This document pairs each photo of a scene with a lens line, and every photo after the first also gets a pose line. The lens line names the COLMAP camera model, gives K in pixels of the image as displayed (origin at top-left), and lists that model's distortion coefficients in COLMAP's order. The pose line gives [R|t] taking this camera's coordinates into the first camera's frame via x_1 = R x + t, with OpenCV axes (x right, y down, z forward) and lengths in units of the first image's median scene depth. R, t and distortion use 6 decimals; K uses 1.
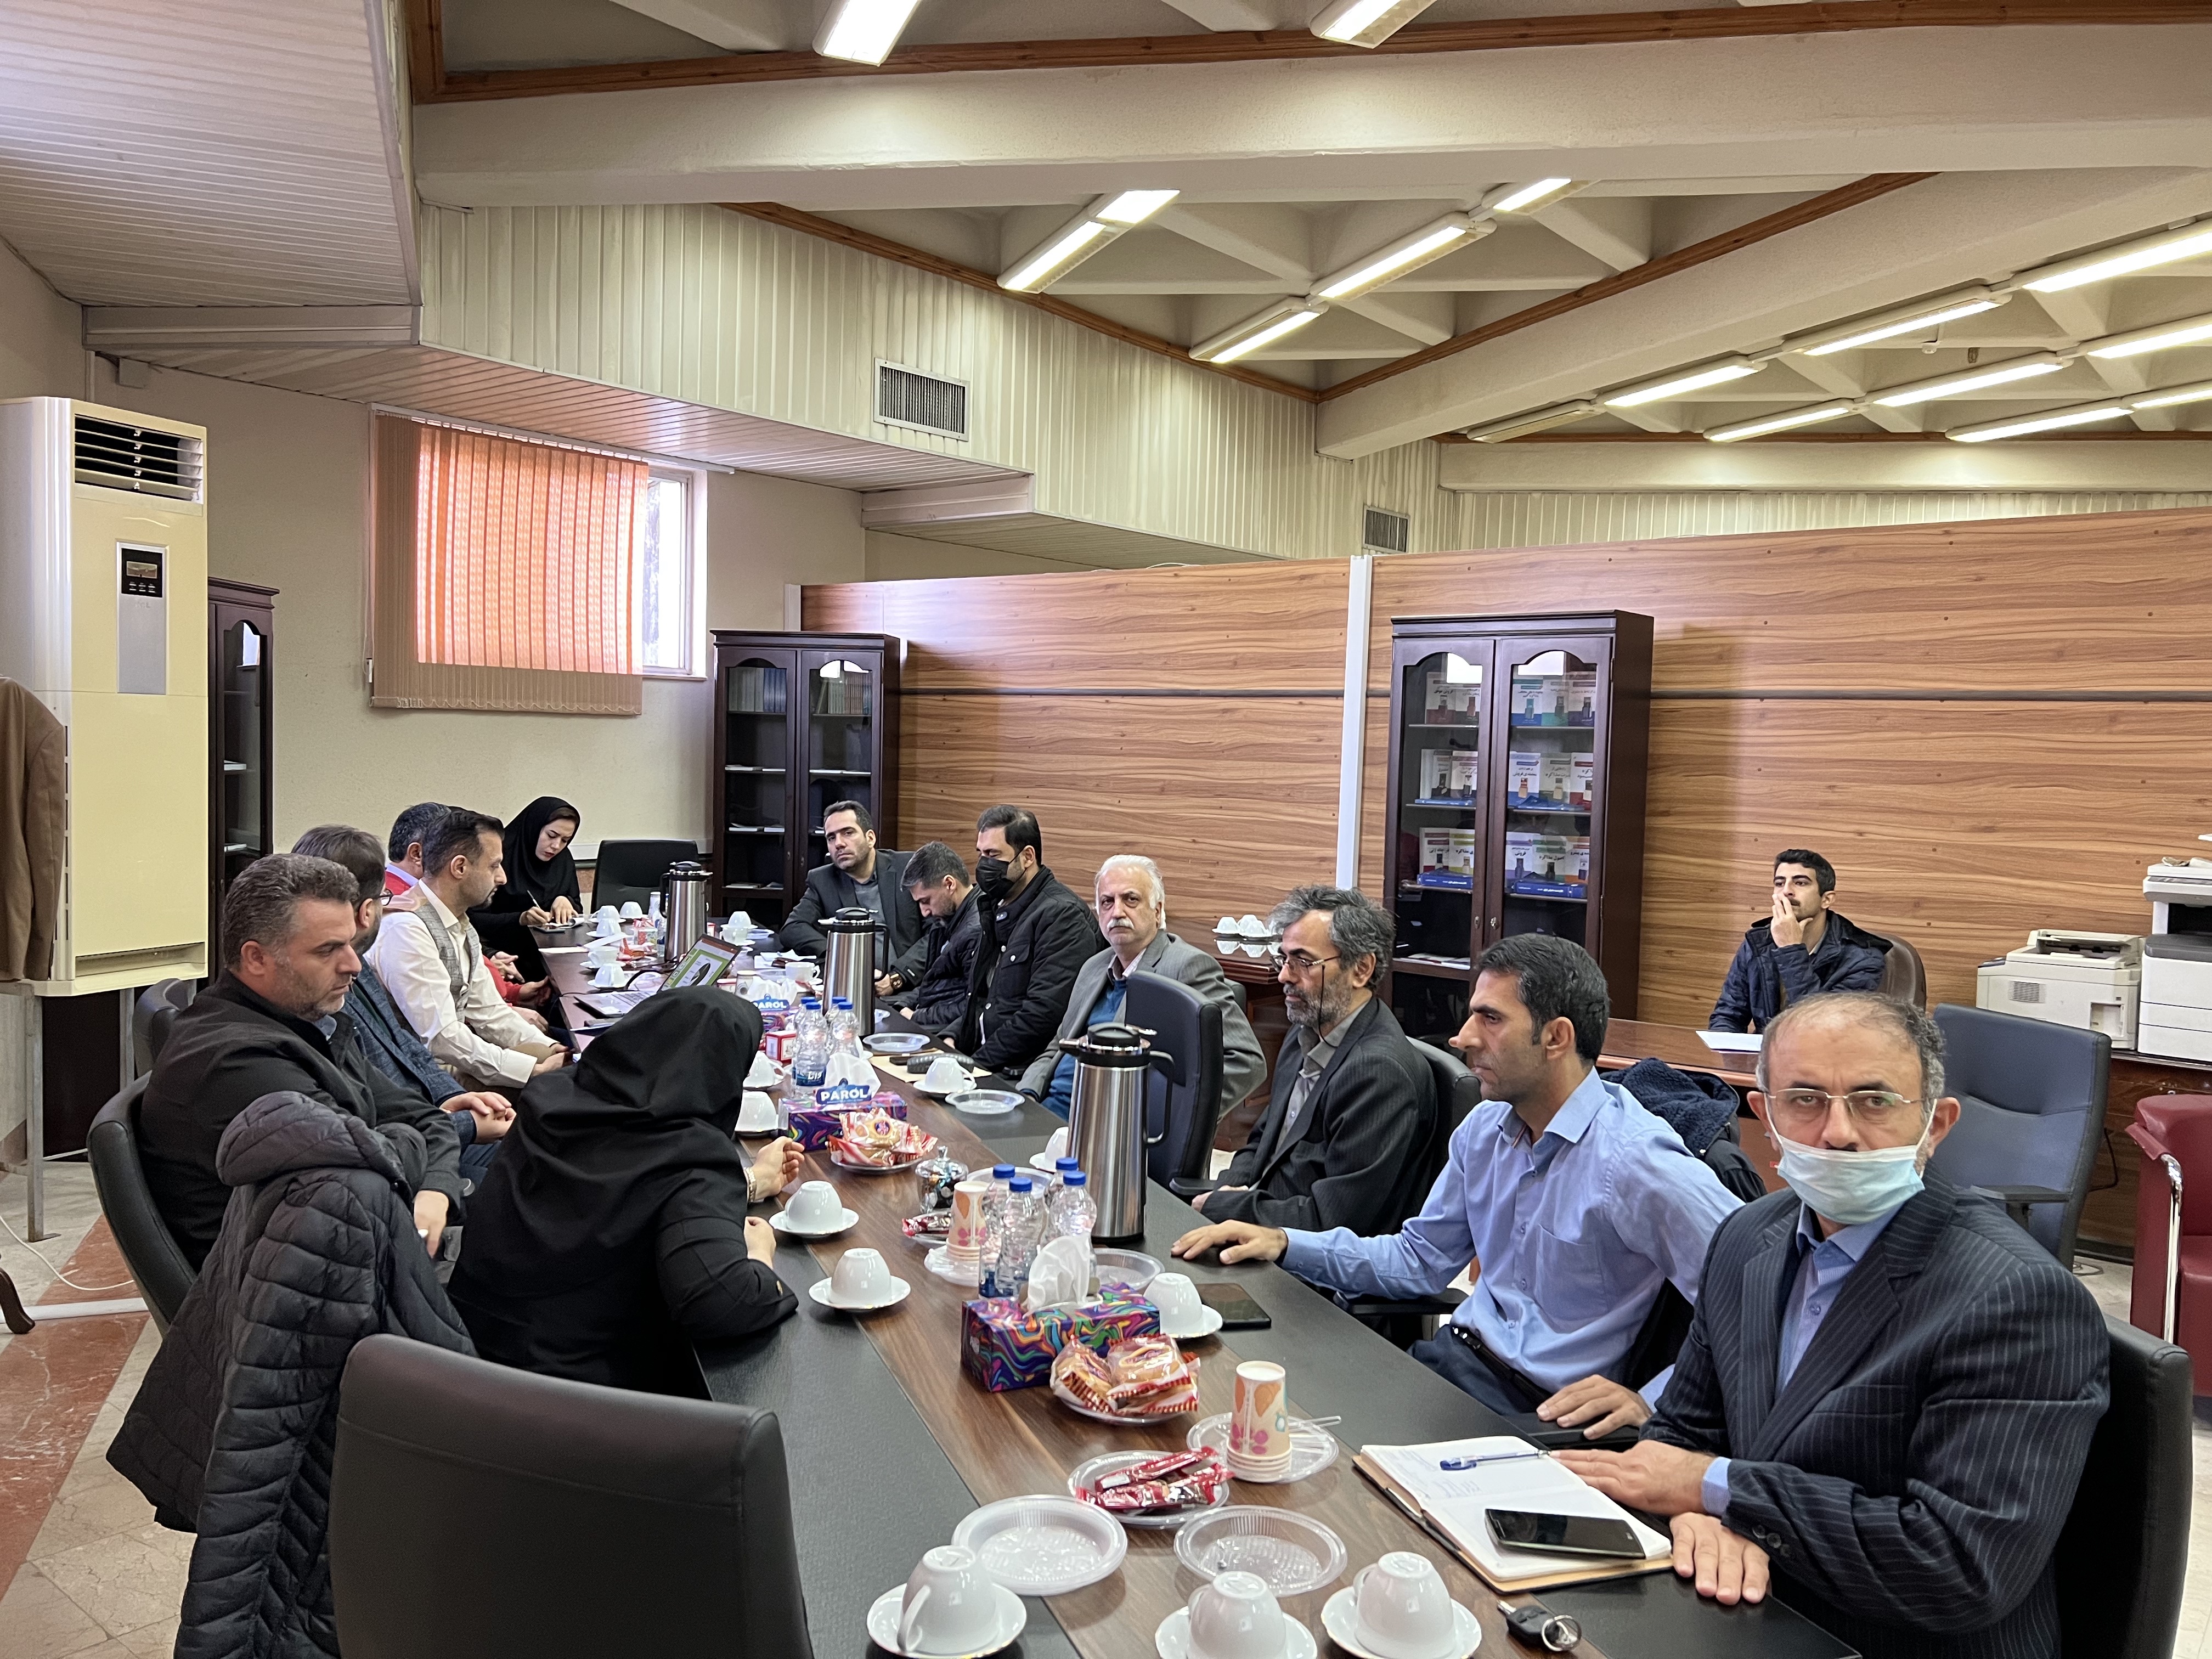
lens RADIAL K [[1635.8, 0, 1079.1], [0, 1635.8, 851.4], [0, 0, 1]] dist [0.030502, -0.029136]
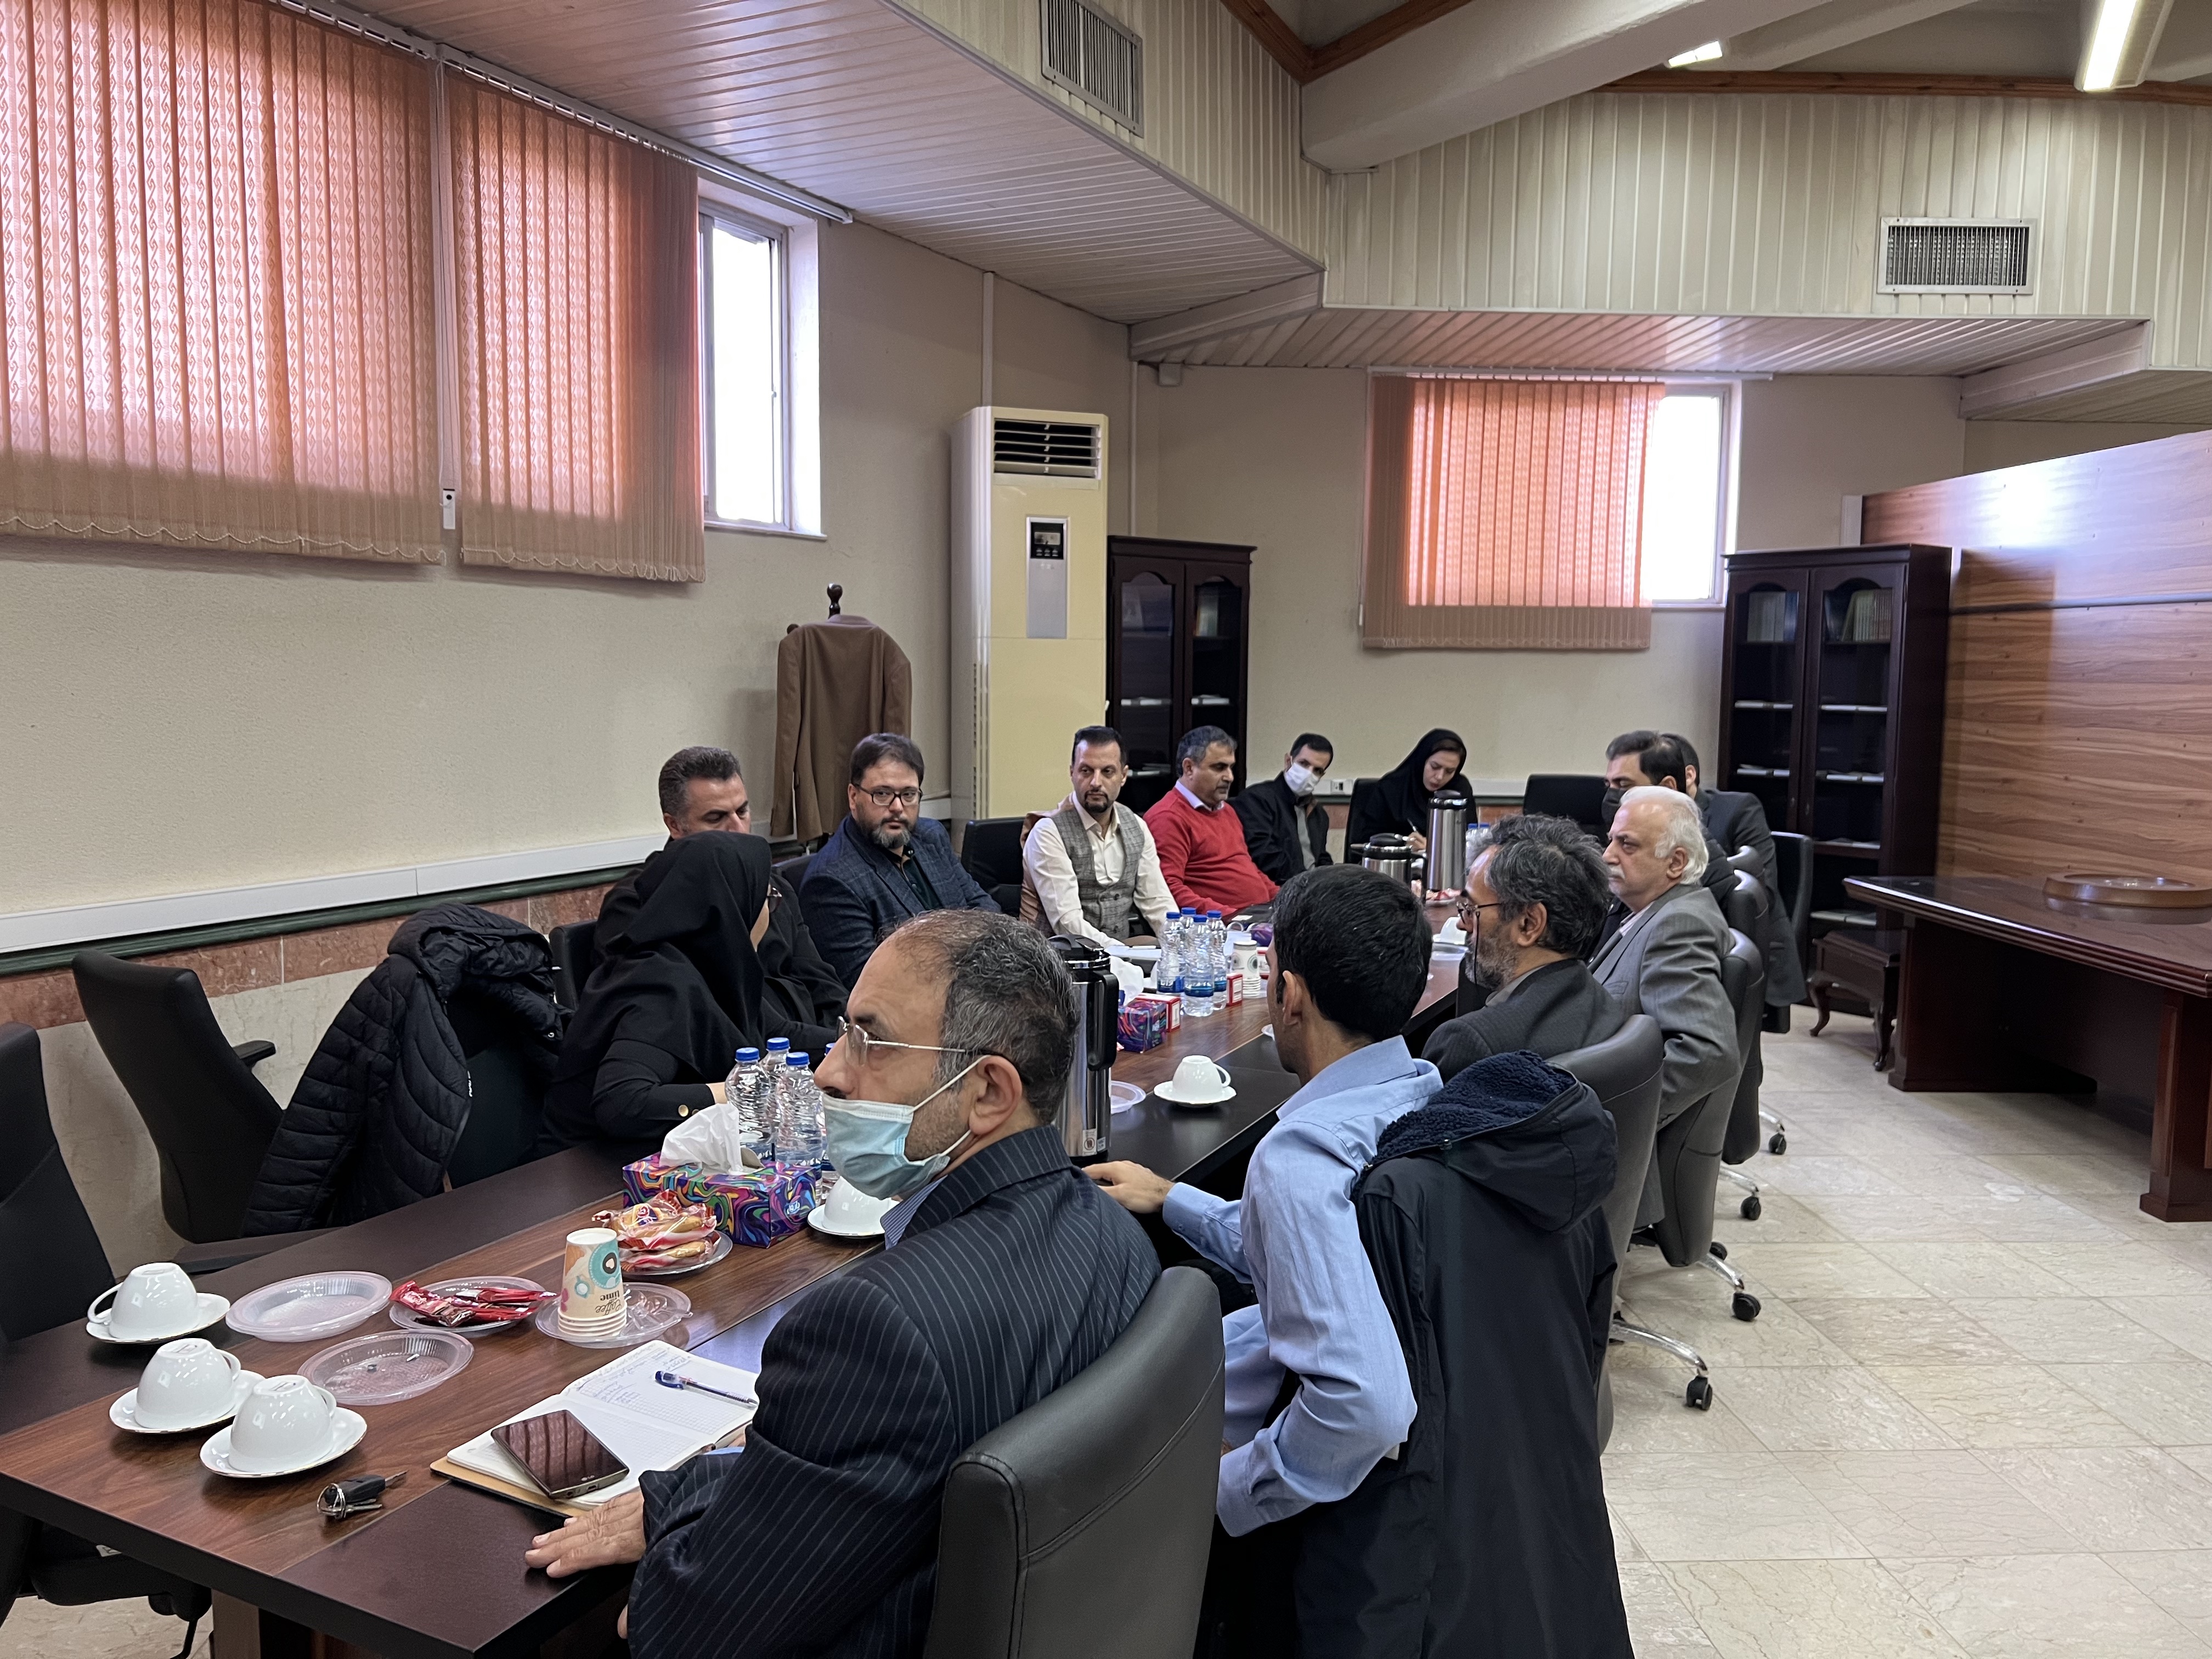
lens RADIAL K [[1635.8, 0, 1061.9], [0, 1635.8, 819.7], [0, 0, 1]] dist [0.030502, -0.029136]
pose [[0.677273, 0.048751, -0.734114, 0.227566], [-0.042308, 0.998732, 0.027291, 0.004404], [0.734514, 0.012576, 0.678477, 0.114206]]
